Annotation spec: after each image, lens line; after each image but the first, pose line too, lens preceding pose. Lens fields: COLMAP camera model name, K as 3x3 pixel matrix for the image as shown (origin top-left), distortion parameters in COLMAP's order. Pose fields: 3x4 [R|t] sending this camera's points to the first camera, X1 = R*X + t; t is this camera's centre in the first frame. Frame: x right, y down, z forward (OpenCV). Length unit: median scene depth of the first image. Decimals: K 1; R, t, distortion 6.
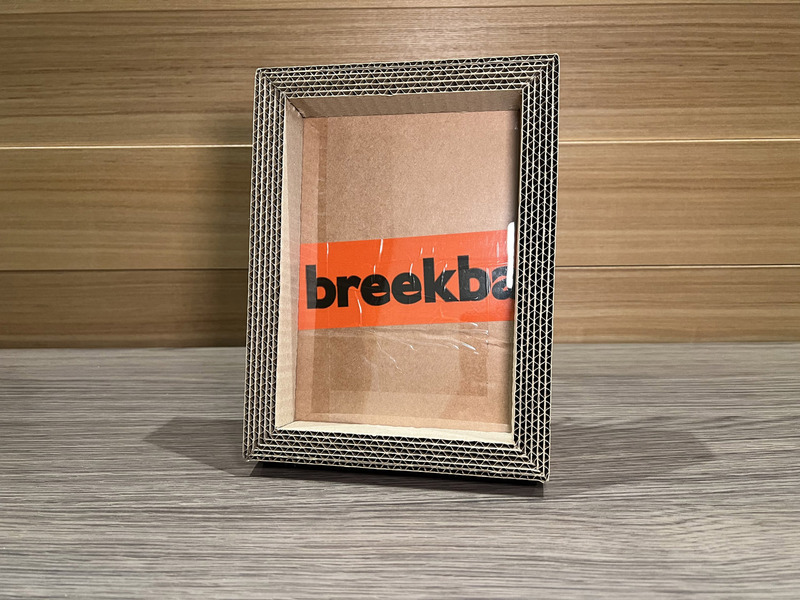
lens RADIAL K [[629.8, 0, 396.7], [0, 629.8, 300.5], [0, 0, 1]] dist [0.018238, -0.035492]
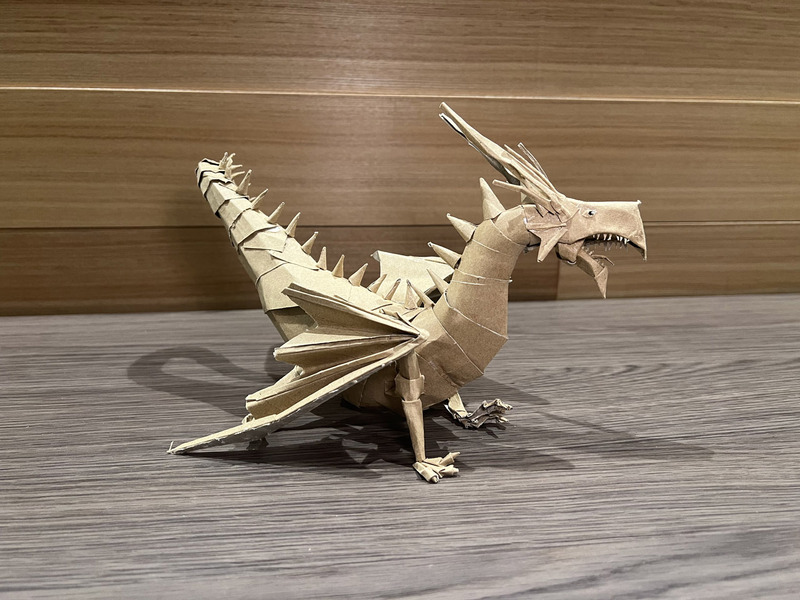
lens RADIAL K [[629.8, 0, 402.2], [0, 629.8, 305.0], [0, 0, 1]] dist [0.018238, -0.035492]
pose [[0.988701, -0.019843, 0.148581, -0.238375], [0.012764, 0.998744, 0.048449, 0.026609], [-0.149356, -0.046005, 0.987713, 0.036336]]
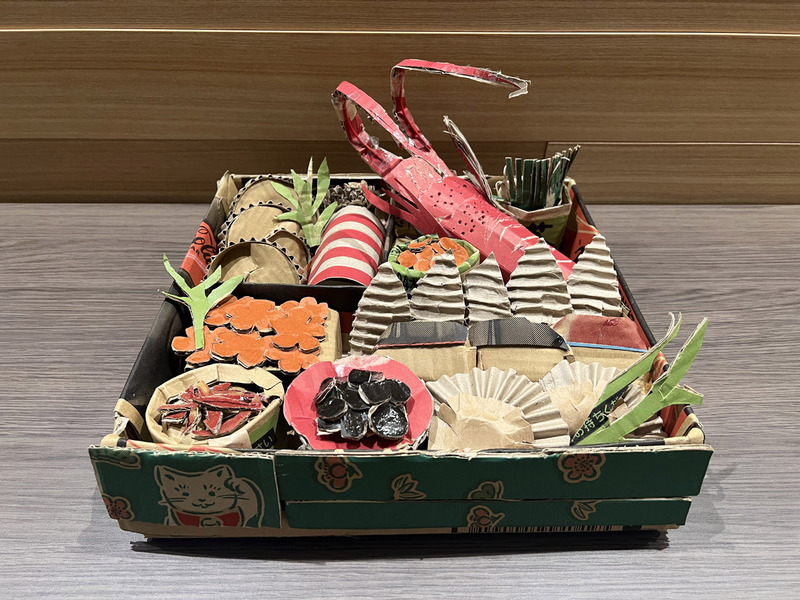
lens RADIAL K [[629.8, 0, 393.5], [0, 629.8, 313.4], [0, 0, 1]] dist [0.018238, -0.035492]
pose [[0.999795, 0.004354, 0.019783, -0.135391], [-0.012252, 0.907733, 0.419370, -0.271486], [-0.016132, -0.419526, 0.907600, -0.222967]]
